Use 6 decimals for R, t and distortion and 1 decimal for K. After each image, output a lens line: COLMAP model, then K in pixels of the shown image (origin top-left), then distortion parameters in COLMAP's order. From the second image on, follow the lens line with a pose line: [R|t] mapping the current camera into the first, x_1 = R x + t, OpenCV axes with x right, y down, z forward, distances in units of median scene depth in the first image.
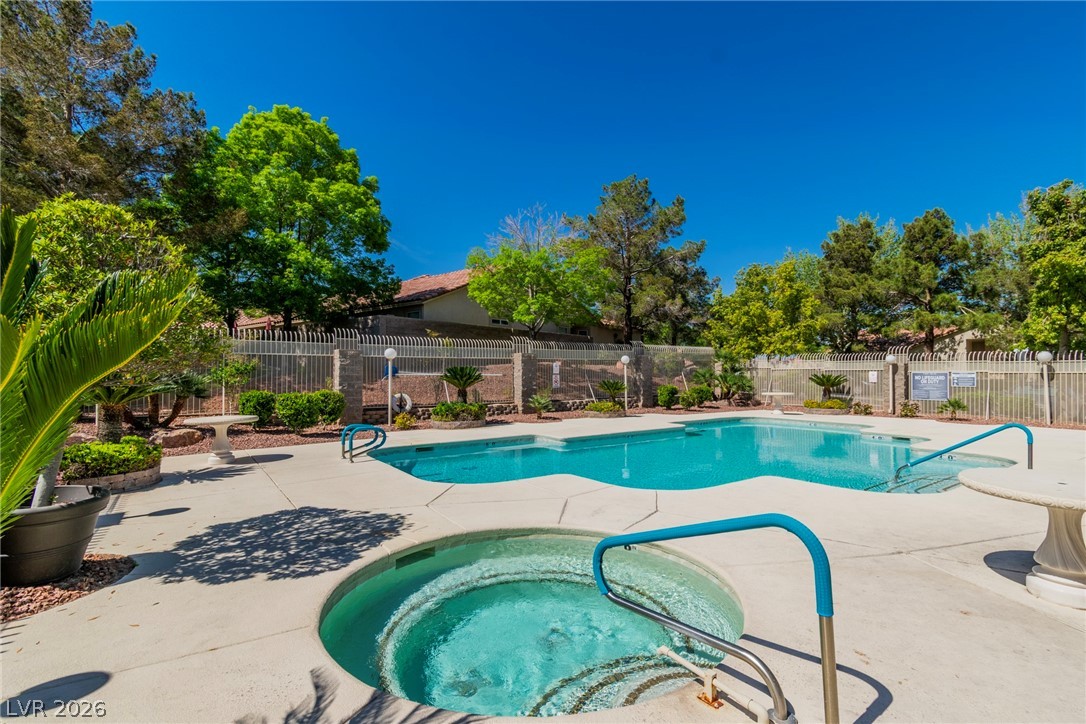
lens RADIAL K [[502.0, 0, 556.9], [0, 502.0, 372.4], [0, 0, 1]] dist [0.002101, 0.000266]
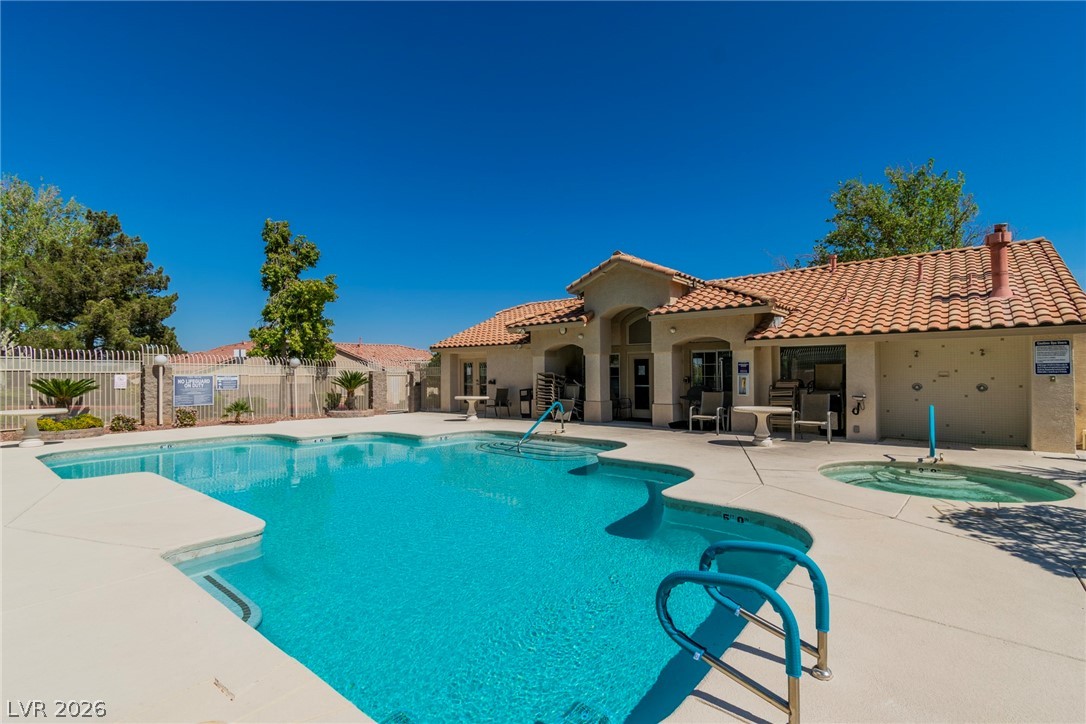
lens RADIAL K [[502.0, 0, 556.9], [0, 502.0, 372.4], [0, 0, 1]] dist [0.002101, 0.000266]
pose [[-0.264235, 0.008417, 0.964422, -0.996617], [0.004035, 0.999963, -0.007622, 0.012268], [-0.964450, 0.001878, -0.264259, 1.876362]]
